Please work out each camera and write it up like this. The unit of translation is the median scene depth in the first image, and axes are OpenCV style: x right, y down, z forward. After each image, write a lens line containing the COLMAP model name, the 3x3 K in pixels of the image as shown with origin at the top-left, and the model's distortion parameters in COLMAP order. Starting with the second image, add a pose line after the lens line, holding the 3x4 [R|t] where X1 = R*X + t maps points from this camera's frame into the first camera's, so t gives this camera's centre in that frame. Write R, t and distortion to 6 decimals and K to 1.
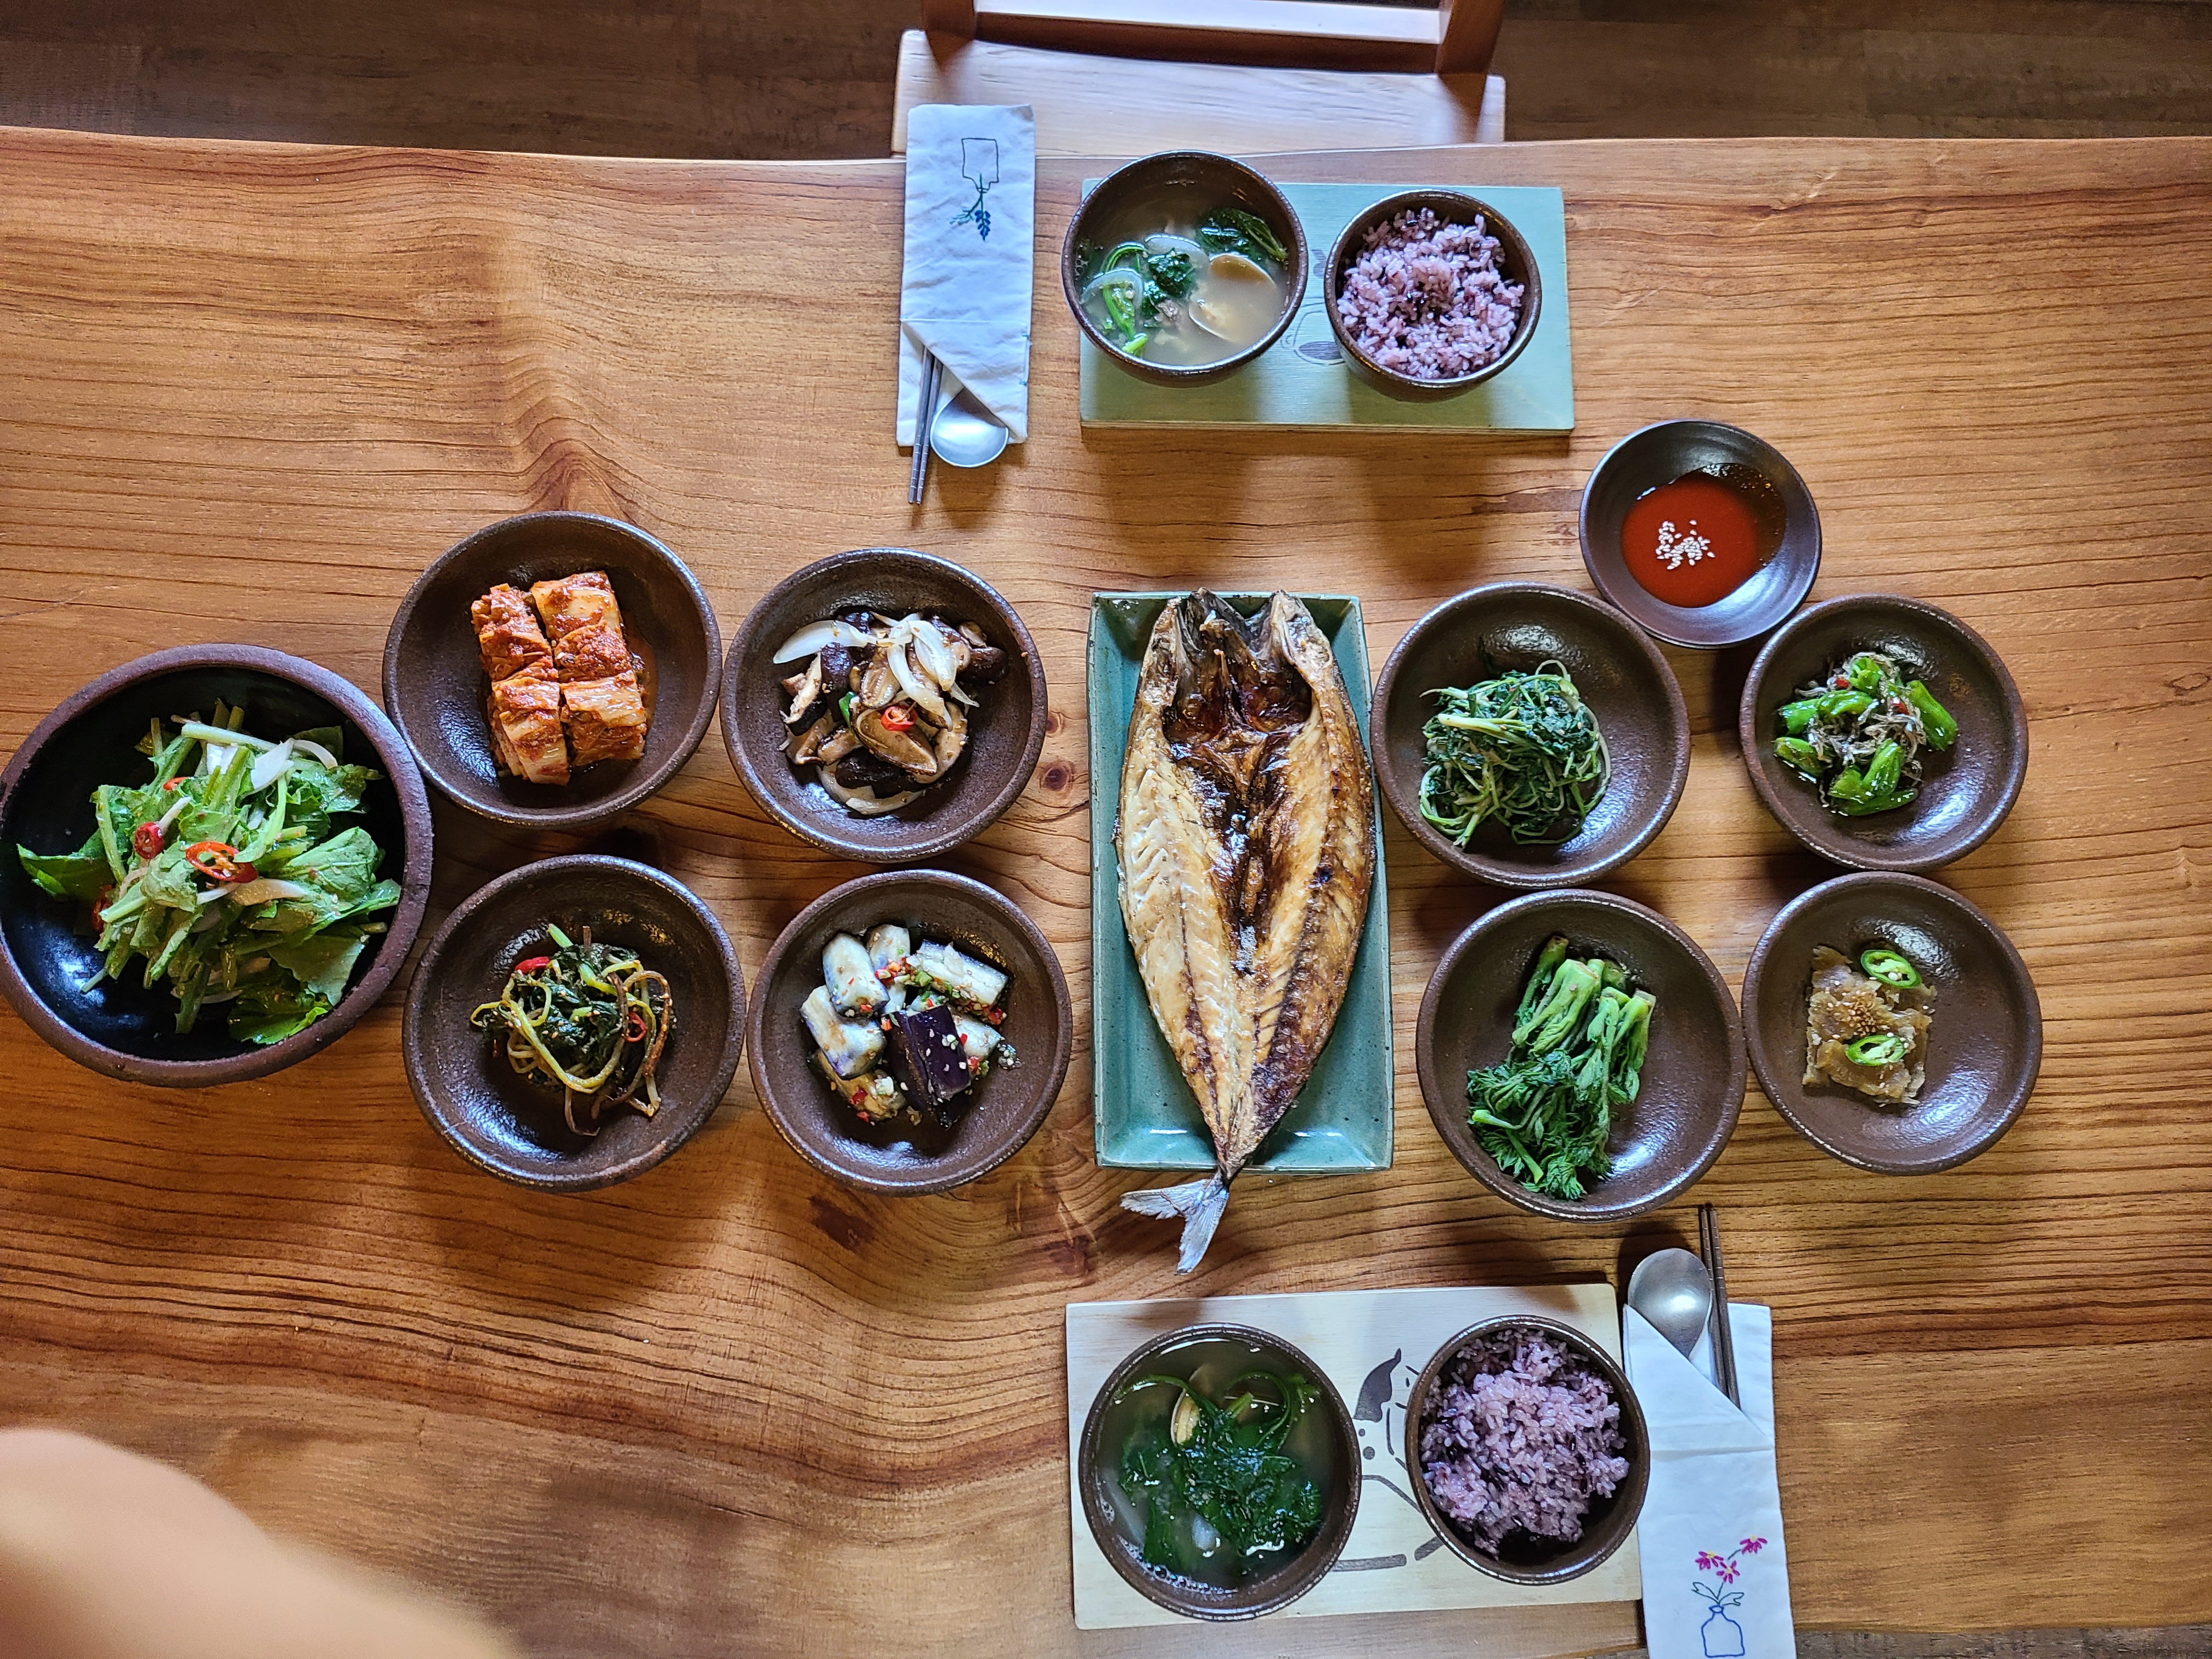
lens RADIAL K [[1657.2, 0, 1106.0], [0, 1657.2, 829.5], [0, 0, 1]] dist [0.081105, -0.055200]
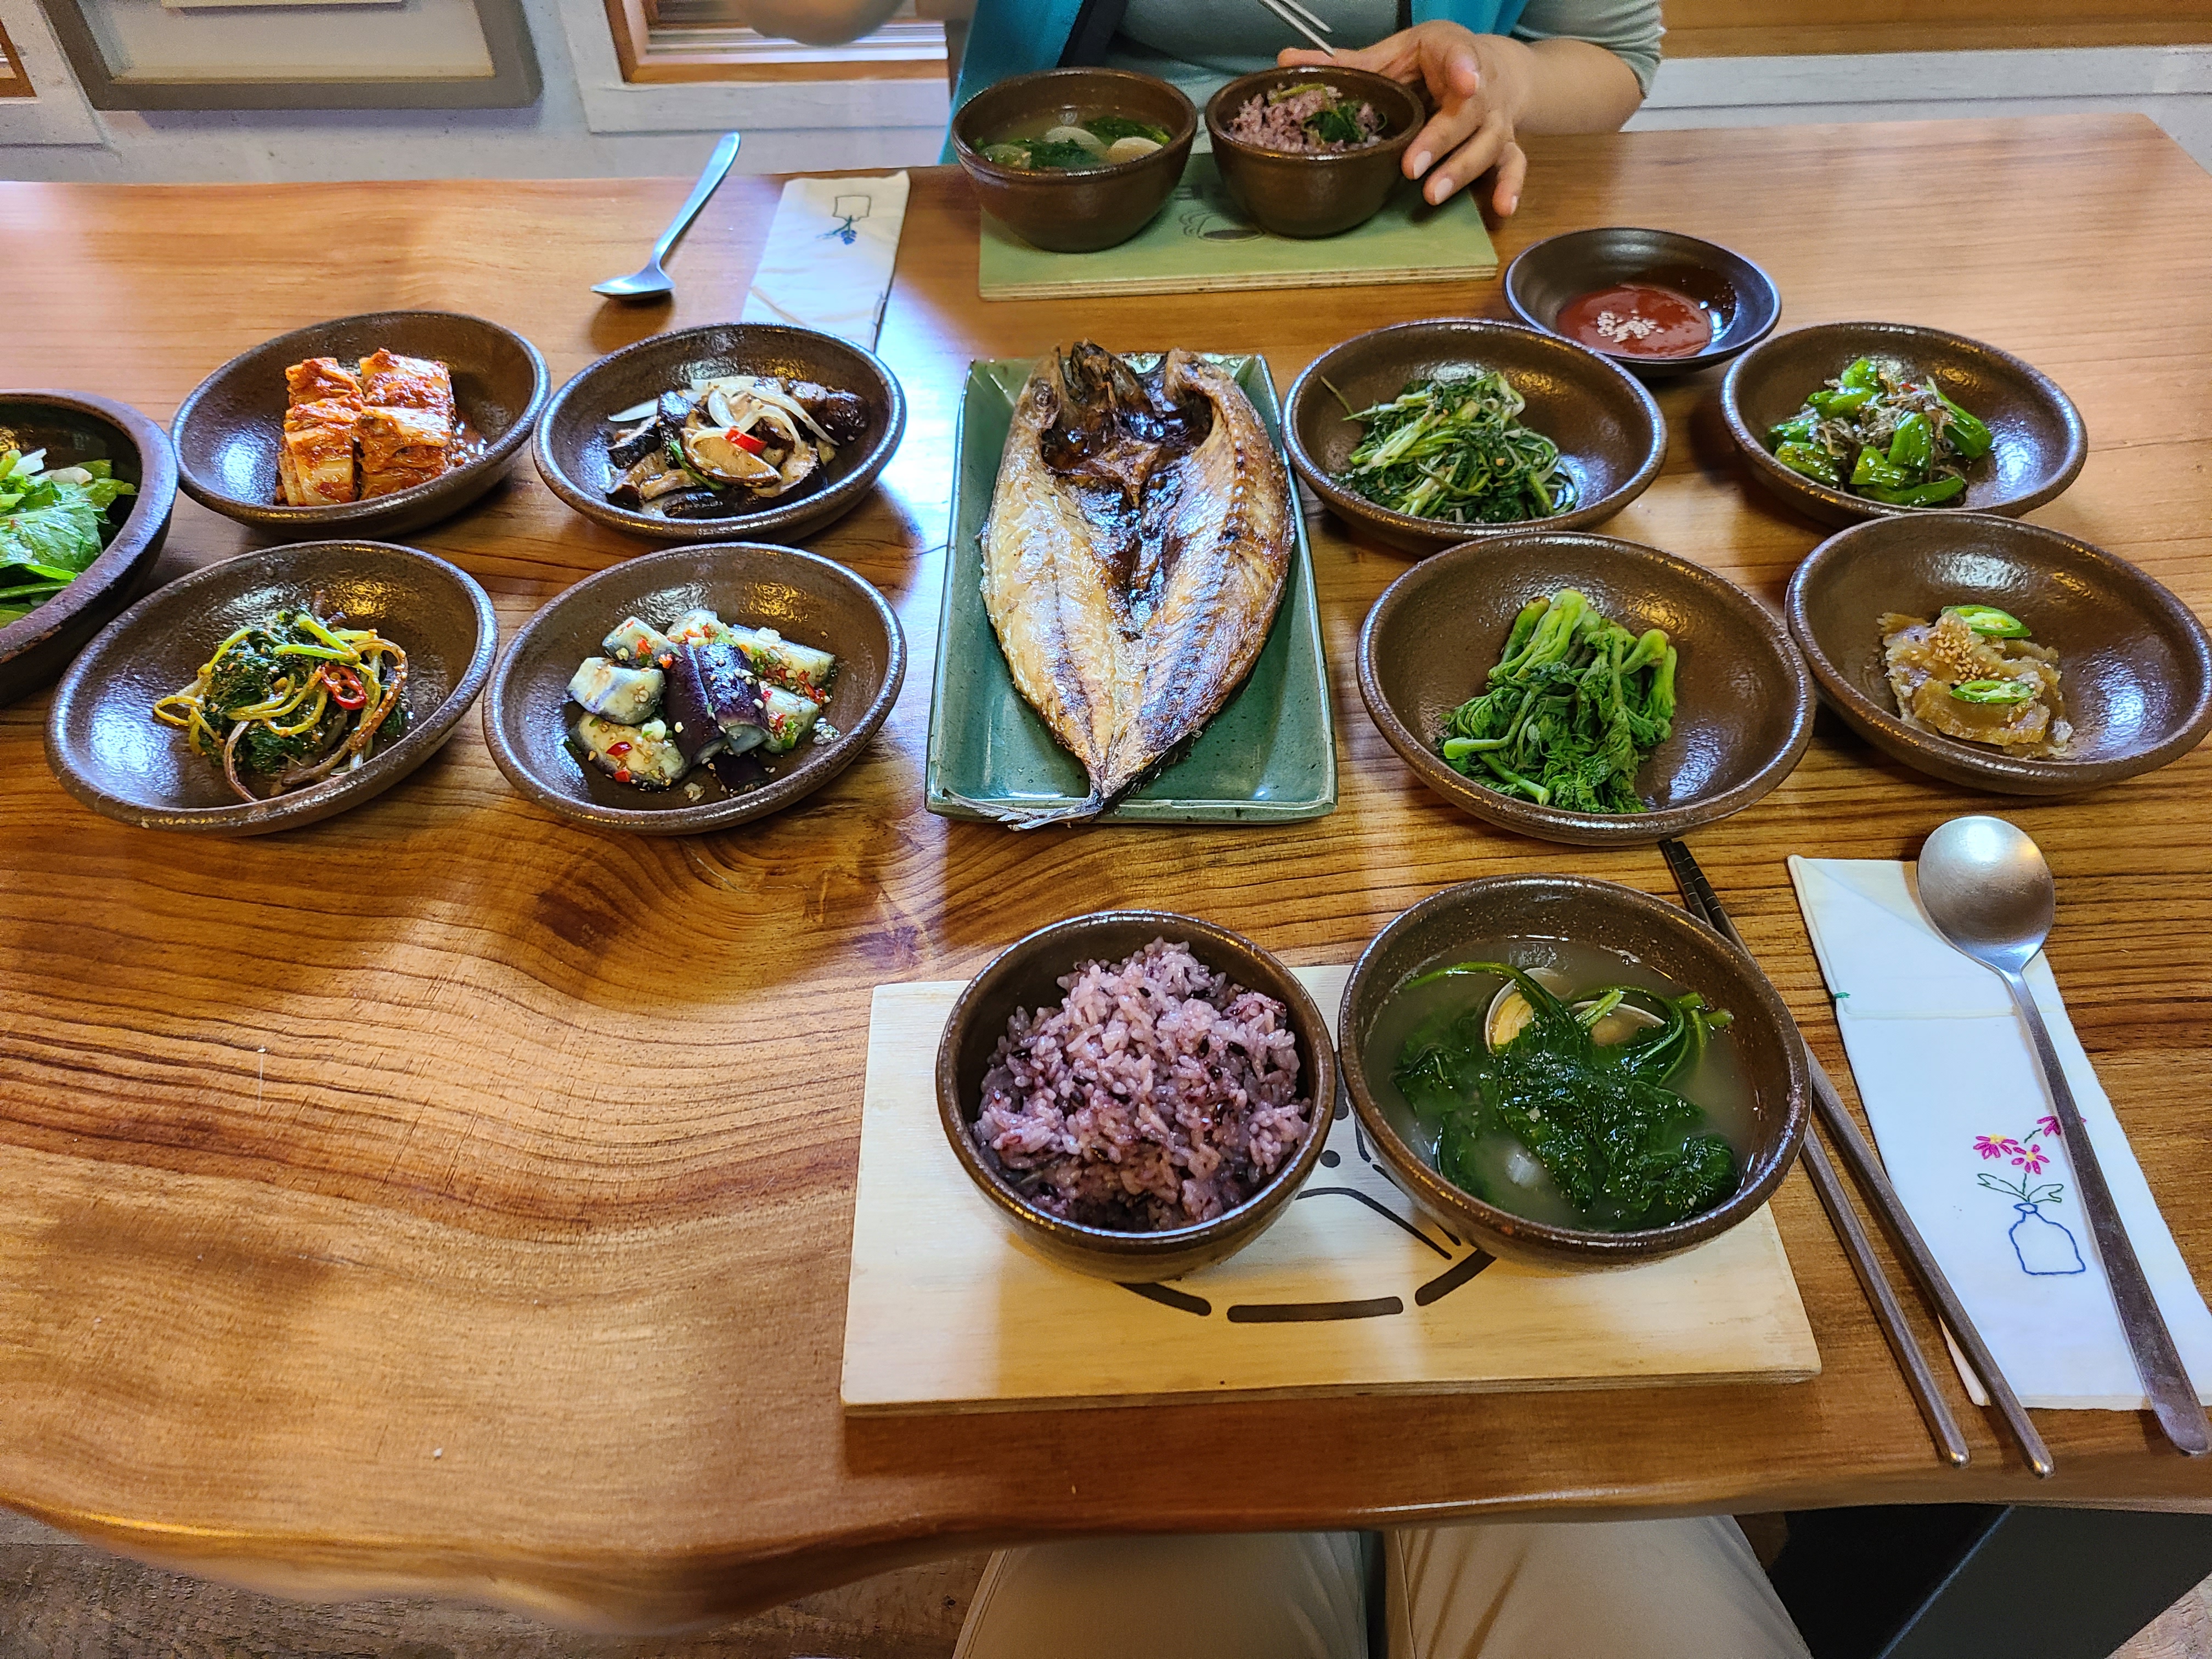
lens RADIAL K [[1639.9, 0, 1102.5], [0, 1639.9, 867.7], [0, 0, 1]] dist [0.057118, -0.035787]
pose [[0.997538, -0.041388, -0.056607, 0.108088], [0.005649, 0.852054, -0.523423, 0.586032], [0.069895, 0.521815, 0.850191, 0.398200]]
